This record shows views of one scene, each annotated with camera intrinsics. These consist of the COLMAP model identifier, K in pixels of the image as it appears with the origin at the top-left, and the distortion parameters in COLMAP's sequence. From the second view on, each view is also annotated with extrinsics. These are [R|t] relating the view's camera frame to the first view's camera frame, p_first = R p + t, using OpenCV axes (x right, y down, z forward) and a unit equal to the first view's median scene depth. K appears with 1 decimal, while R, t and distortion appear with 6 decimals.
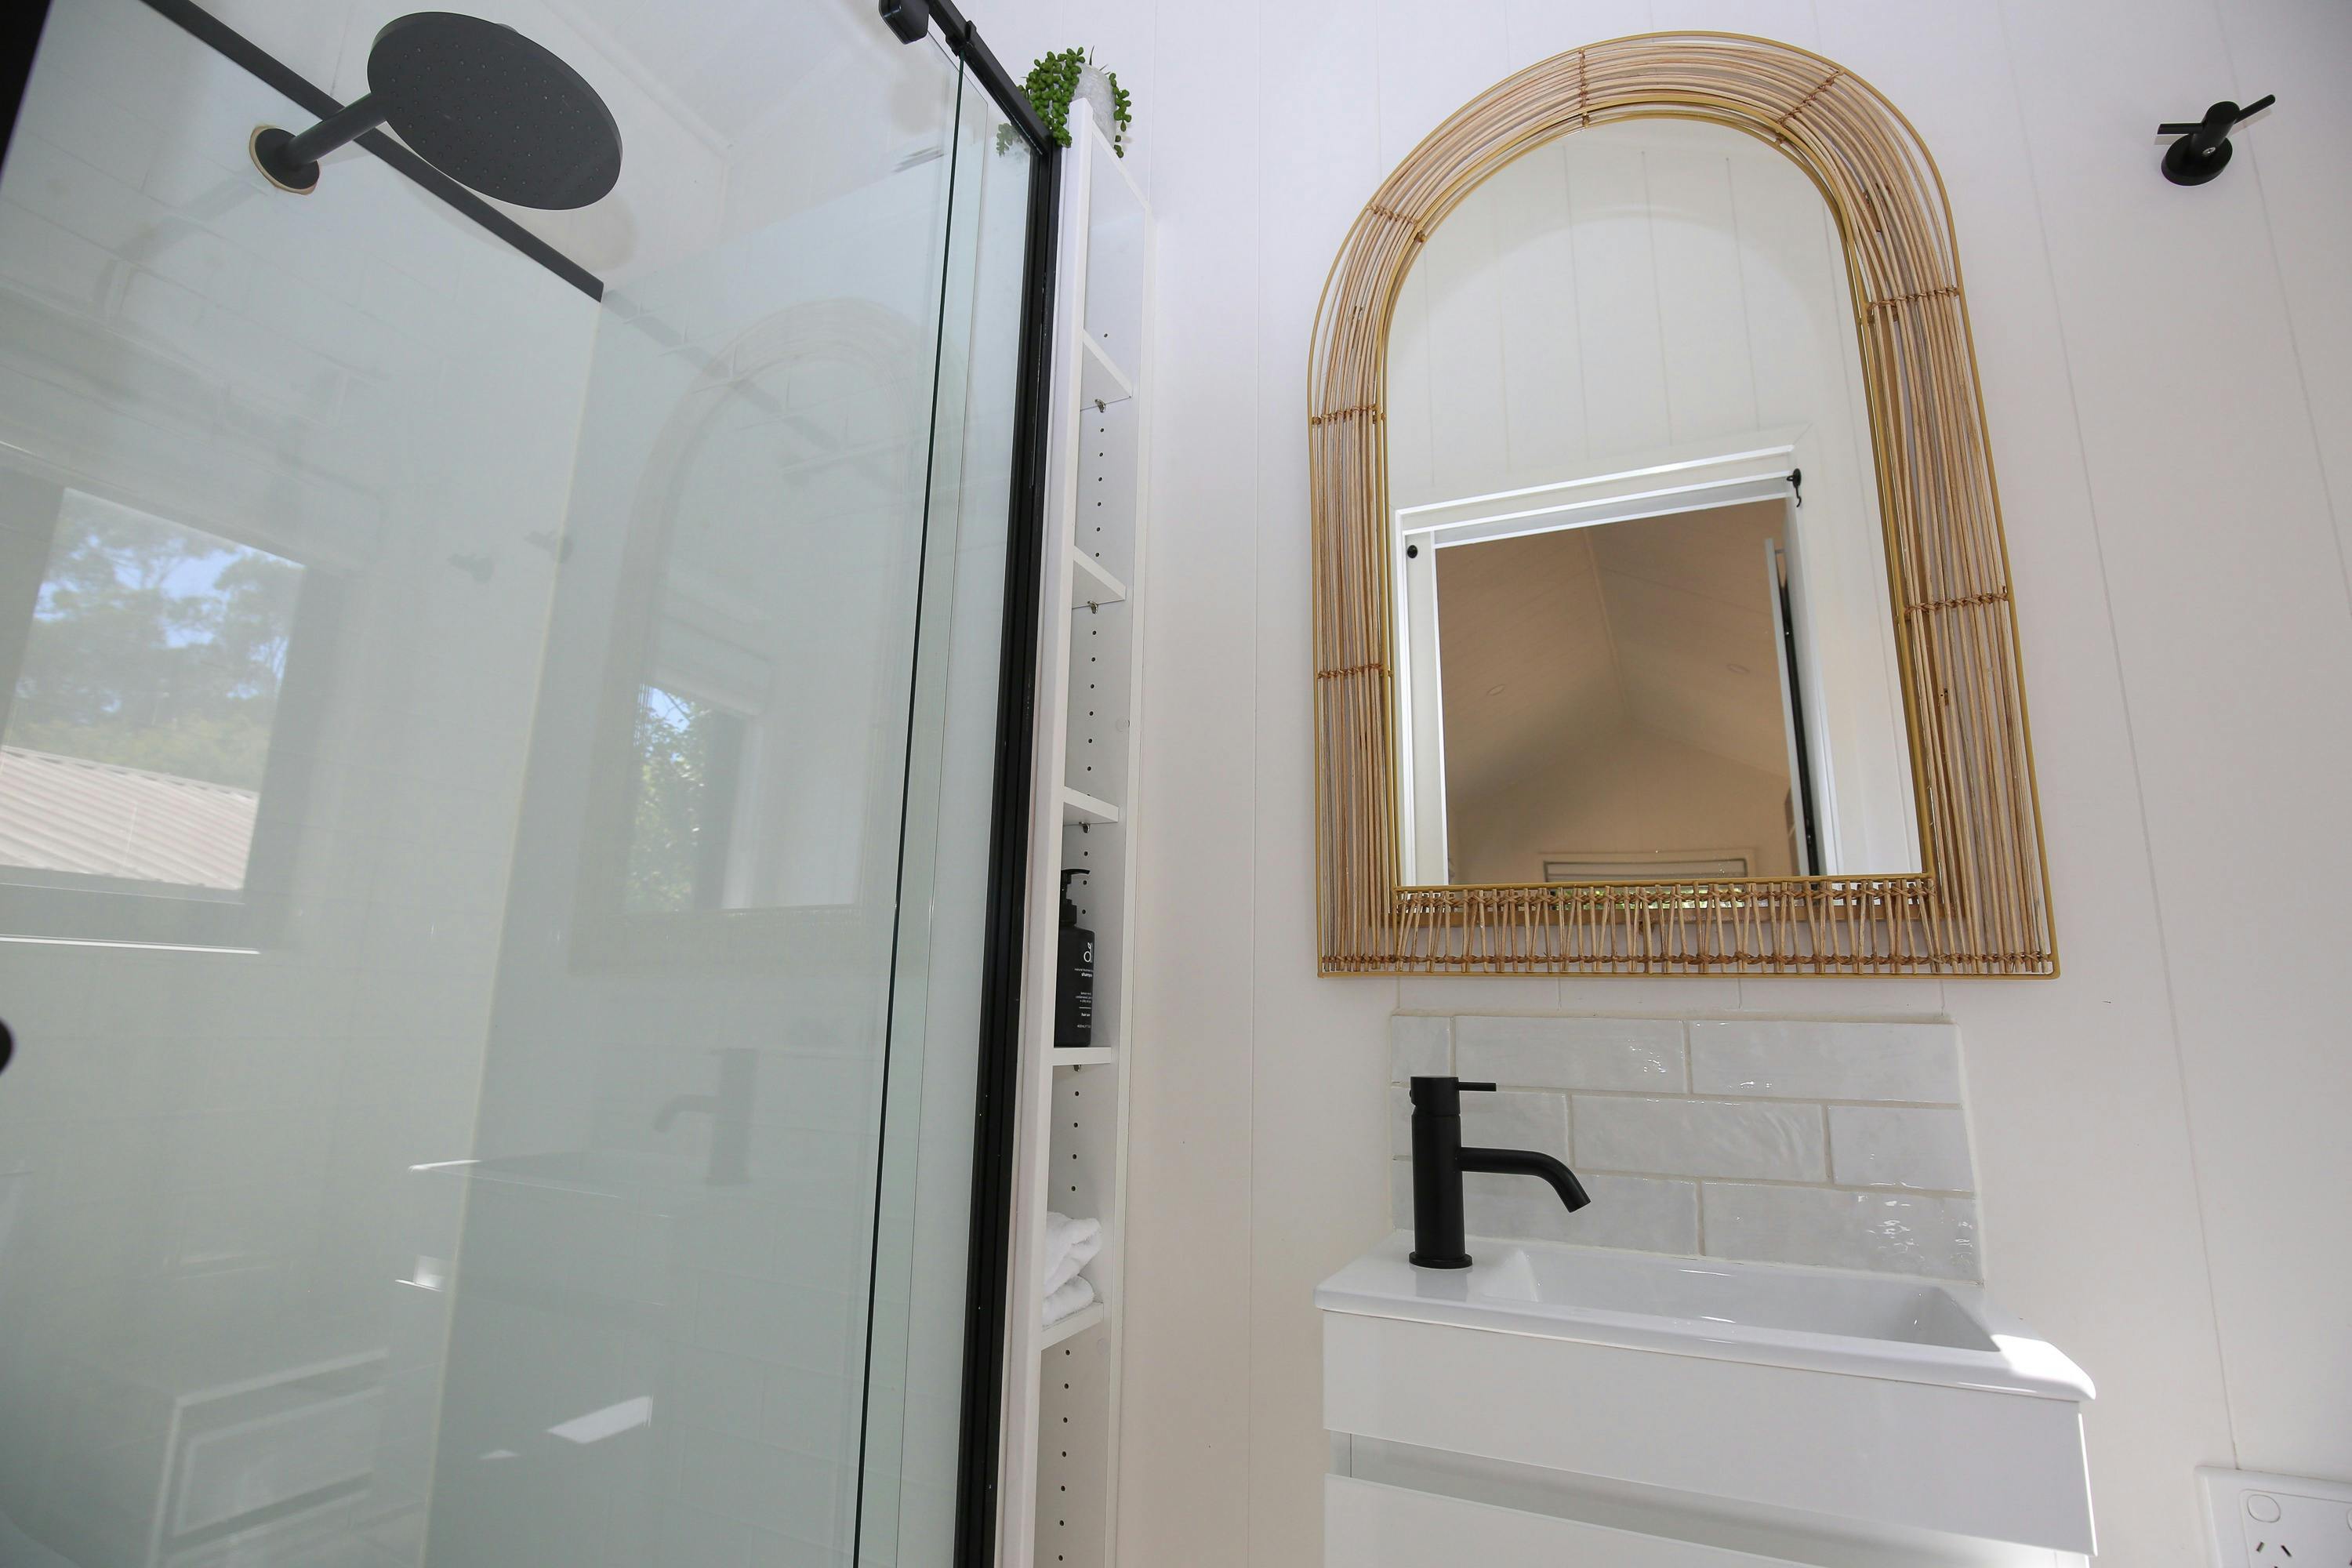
lens RADIAL K [[1088.0, 0, 1173.3], [0, 1088.0, 806.5], [0, 0, 1]] dist [-0.039998, 0.008216]
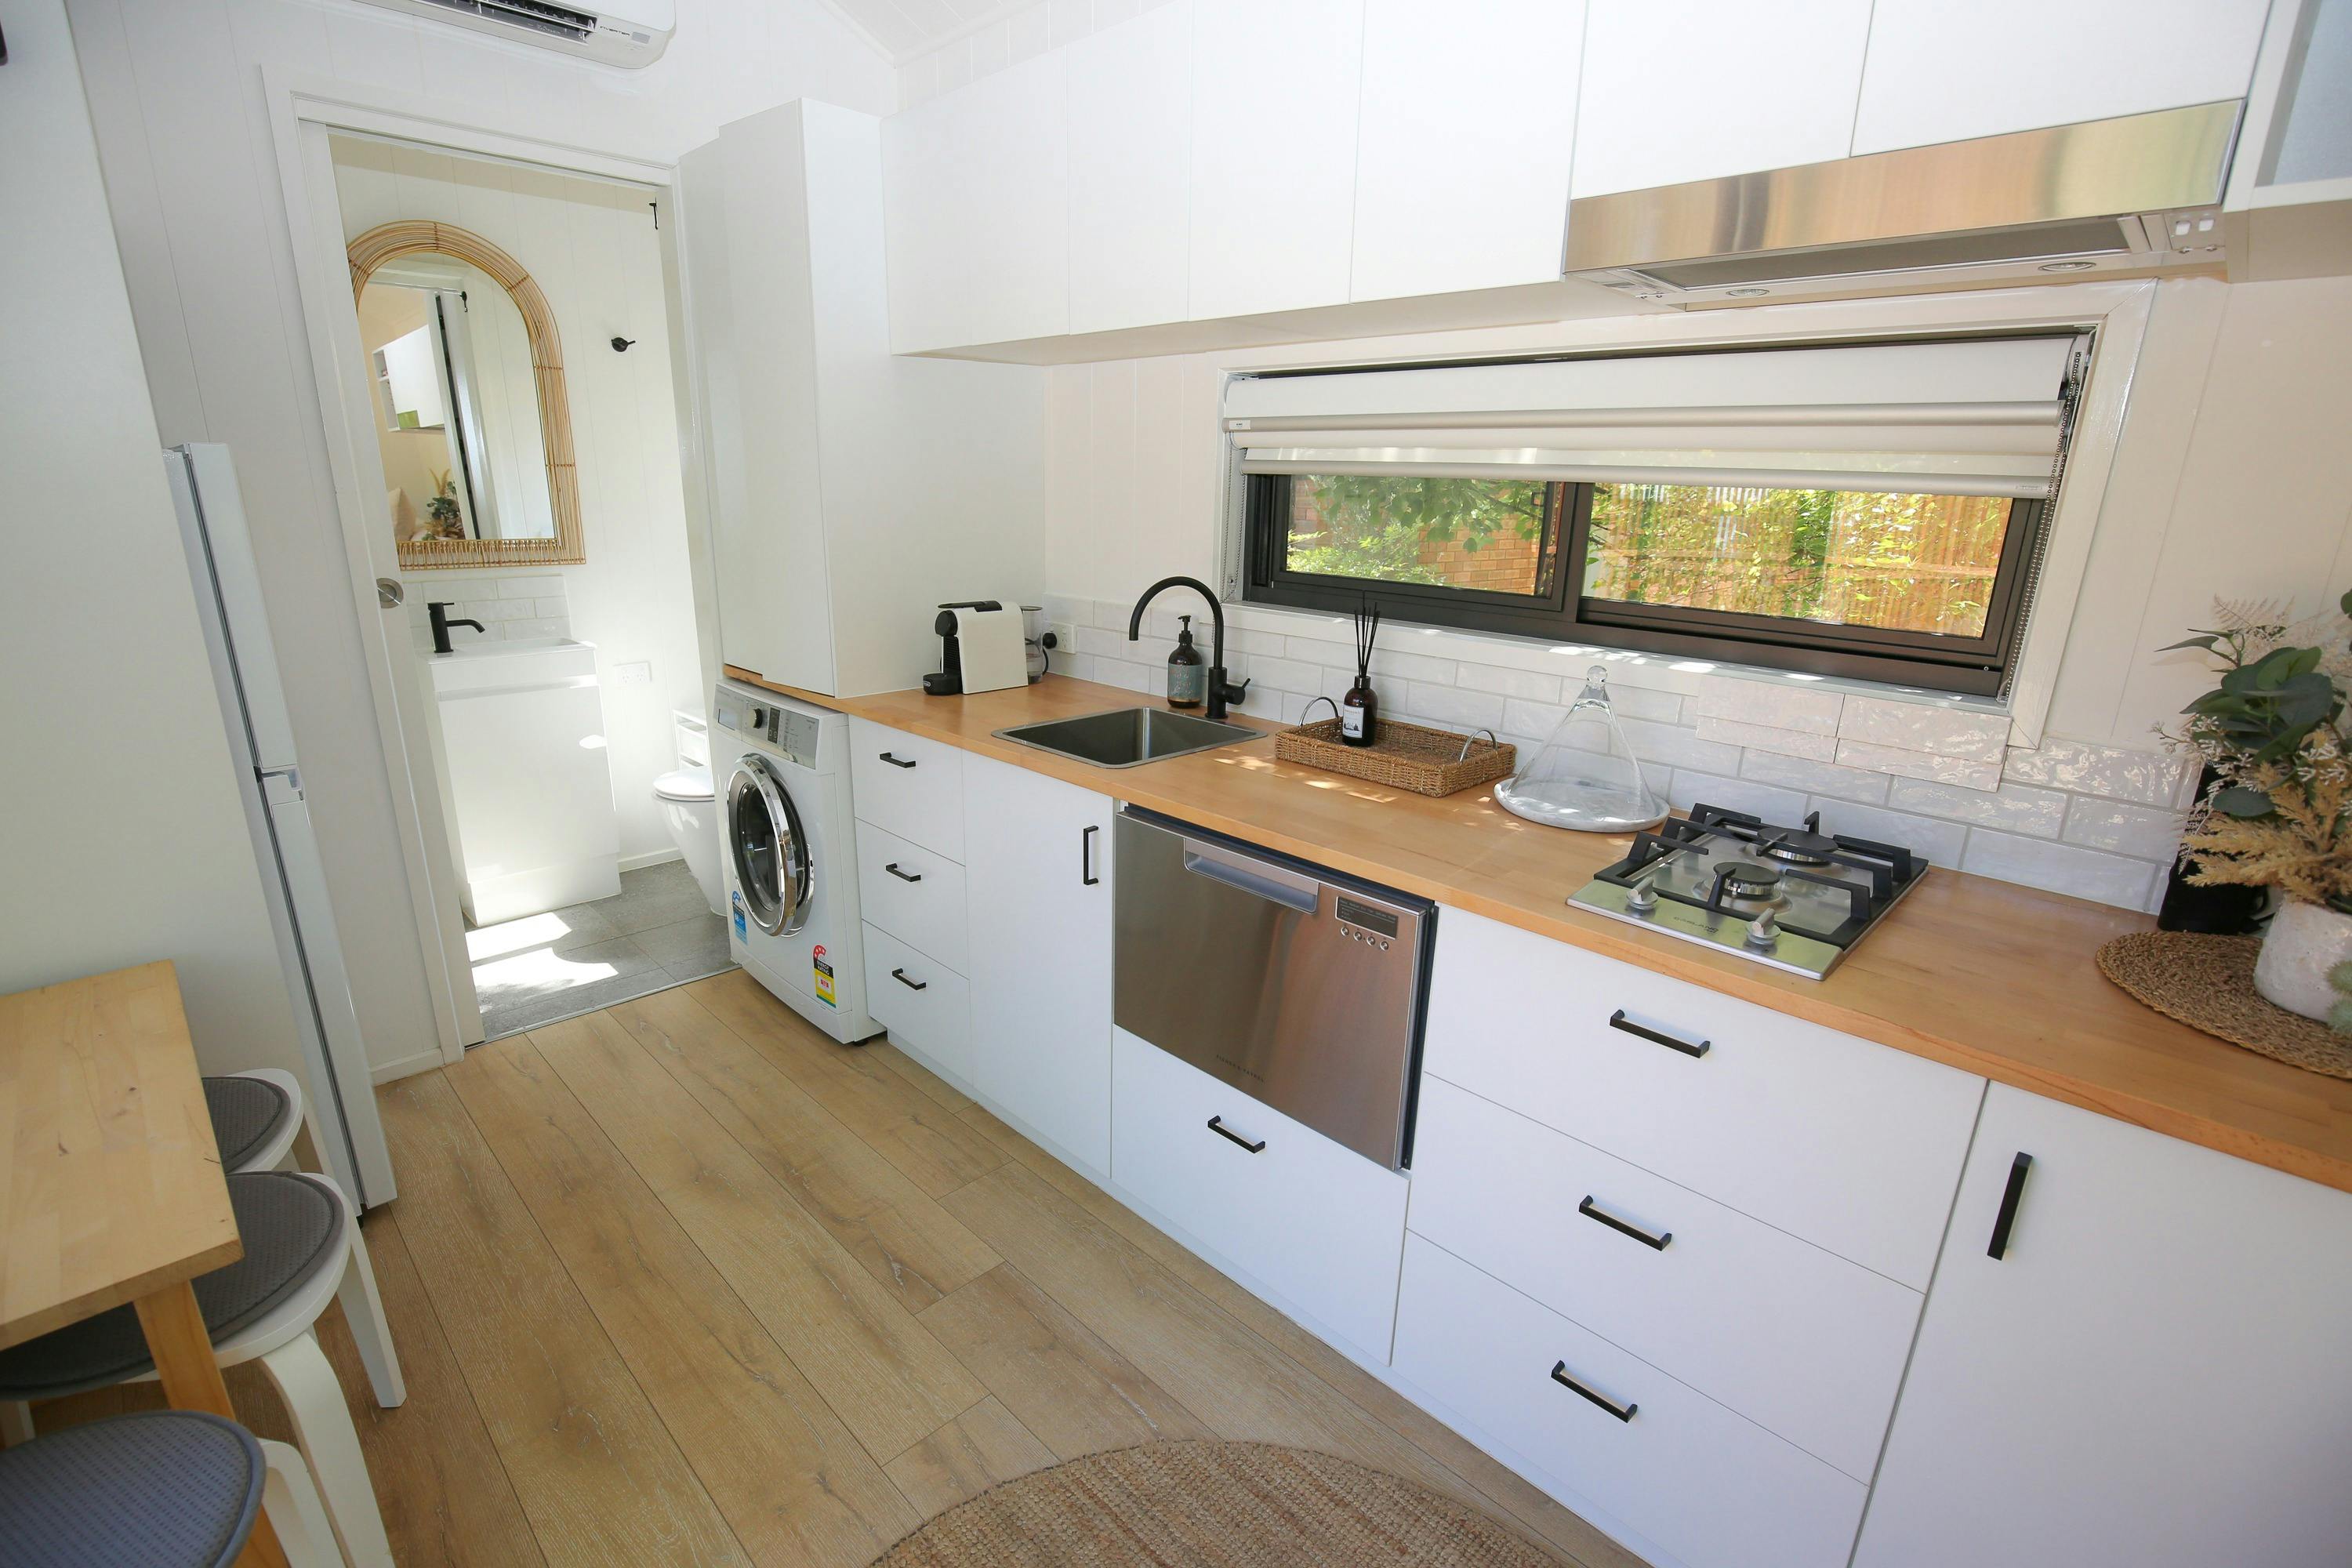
lens RADIAL K [[1088.0, 0, 1173.3], [0, 1088.0, 806.5], [0, 0, 1]] dist [-0.039998, 0.008216]
pose [[0.353162, -0.282389, 0.891926, -2.296786], [-0.198554, 0.909018, 0.366419, -0.938948], [-0.914250, -0.306501, 0.264961, -2.431740]]
